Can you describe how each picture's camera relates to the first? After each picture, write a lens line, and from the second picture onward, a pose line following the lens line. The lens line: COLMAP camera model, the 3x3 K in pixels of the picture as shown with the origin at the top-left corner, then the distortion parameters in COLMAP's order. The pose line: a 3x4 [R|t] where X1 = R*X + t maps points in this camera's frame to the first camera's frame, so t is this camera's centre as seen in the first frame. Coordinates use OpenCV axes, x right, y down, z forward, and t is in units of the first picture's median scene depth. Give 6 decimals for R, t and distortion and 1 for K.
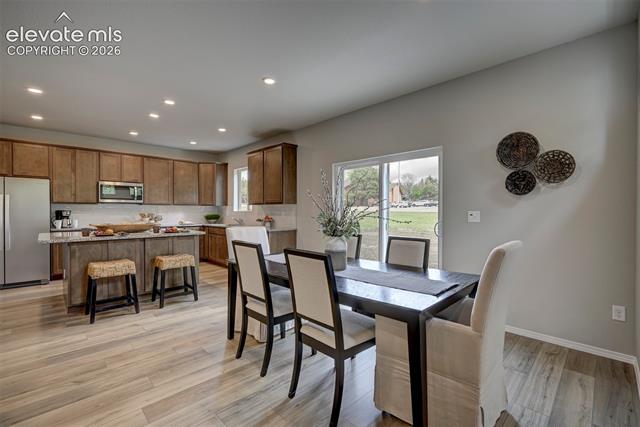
lens RADIAL K [[283.2, 0, 319.1], [0, 283.2, 215.5], [0, 0, 1]] dist [-0.000380, -0.000406]
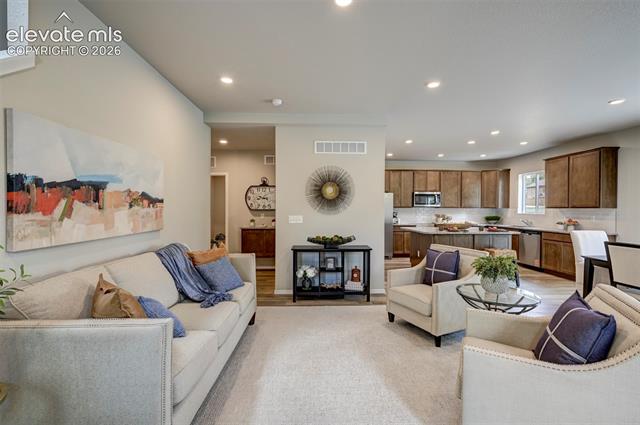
lens RADIAL K [[283.0, 0, 321.9], [0, 283.0, 212.4], [0, 0, 1]] dist [-0.001530, -0.000099]
pose [[0.745767, 0.010596, -0.666122, -0.177797], [-0.013304, 0.999911, 0.001012, -0.012647], [0.666074, 0.008107, 0.745842, -0.368425]]
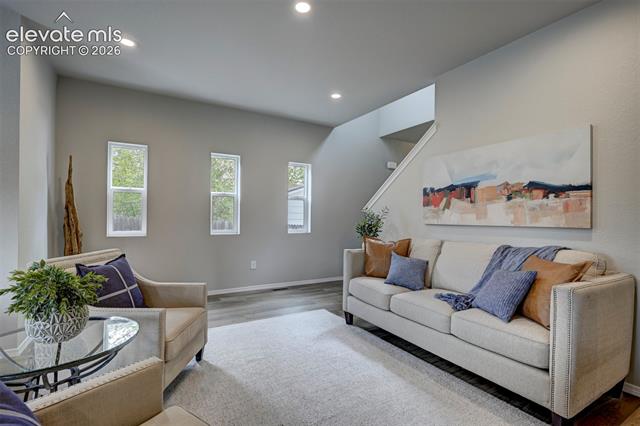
lens RADIAL K [[300.2, 0, 321.9], [0, 300.2, 213.8], [0, 0, 1]] dist [0.000991, 0.000496]
pose [[-0.973762, -0.013183, 0.227185, -0.518366], [-0.012276, 0.999910, 0.005403, 0.007655], [-0.227236, 0.002472, -0.973837, 0.307154]]
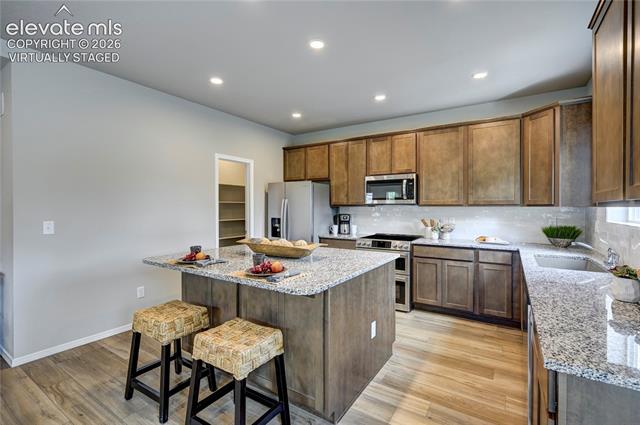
lens RADIAL K [[295.9, 0, 323.3], [0, 295.9, 208.2], [0, 0, 1]] dist [0.000350, -0.000005]
pose [[0.228738, 0.003933, -0.973480, -0.024051], [-0.014178, 0.999899, 0.000709, -0.035062], [0.973385, 0.013640, 0.228770, 0.711454]]
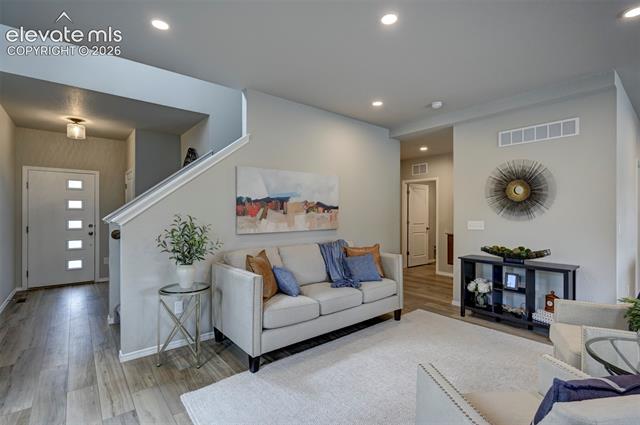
lens RADIAL K [[300.2, 0, 321.9], [0, 300.2, 213.3], [0, 0, 1]] dist [0.000991, 0.000496]
pose [[-0.071918, 0.000231, -0.997411, 0.011032], [-0.016310, 0.999866, 0.001408, -0.016248], [0.997277, 0.016369, -0.071904, -0.149742]]
